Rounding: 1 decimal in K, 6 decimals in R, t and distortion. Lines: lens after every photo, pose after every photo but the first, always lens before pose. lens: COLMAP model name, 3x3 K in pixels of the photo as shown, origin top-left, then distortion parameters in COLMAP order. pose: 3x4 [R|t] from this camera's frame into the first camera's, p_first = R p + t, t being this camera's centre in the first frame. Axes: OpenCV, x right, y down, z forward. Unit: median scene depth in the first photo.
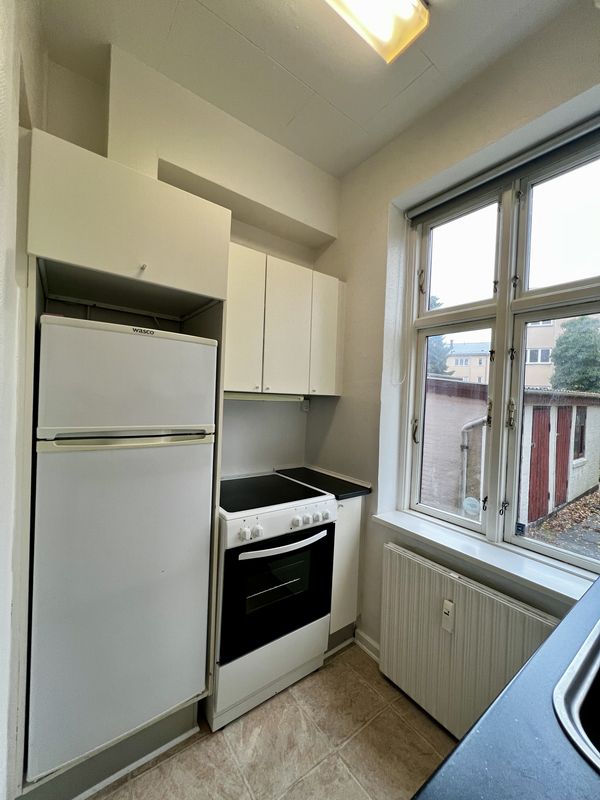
lens RADIAL K [[320.0, 0, 301.9], [0, 320.0, 403.5], [0, 0, 1]] dist [0.001331, 0.000032]
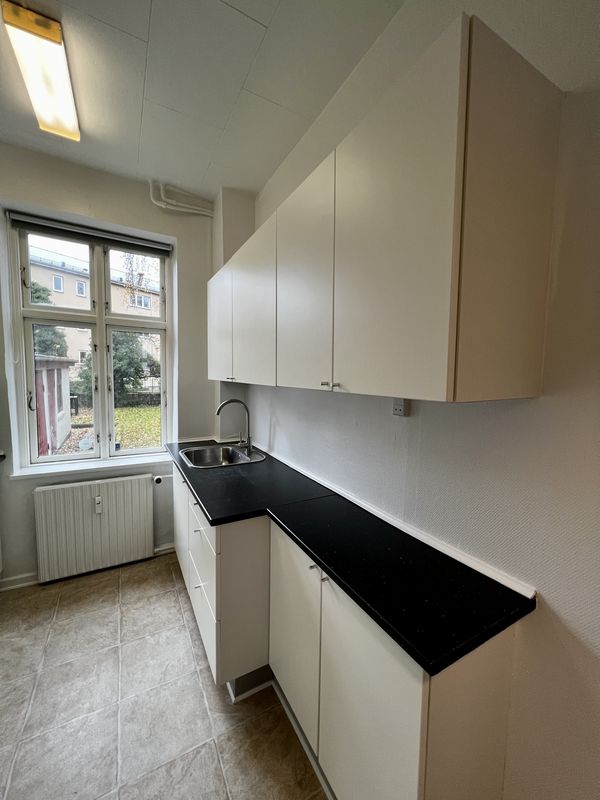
lens RADIAL K [[320.0, 0, 295.7], [0, 320.0, 407.8], [0, 0, 1]] dist [0.001331, 0.000032]
pose [[0.141356, -0.138804, 0.980179, -0.852883], [-0.004699, 0.990016, 0.140875, -0.079977], [-0.989948, -0.024519, 0.139292, -0.225549]]
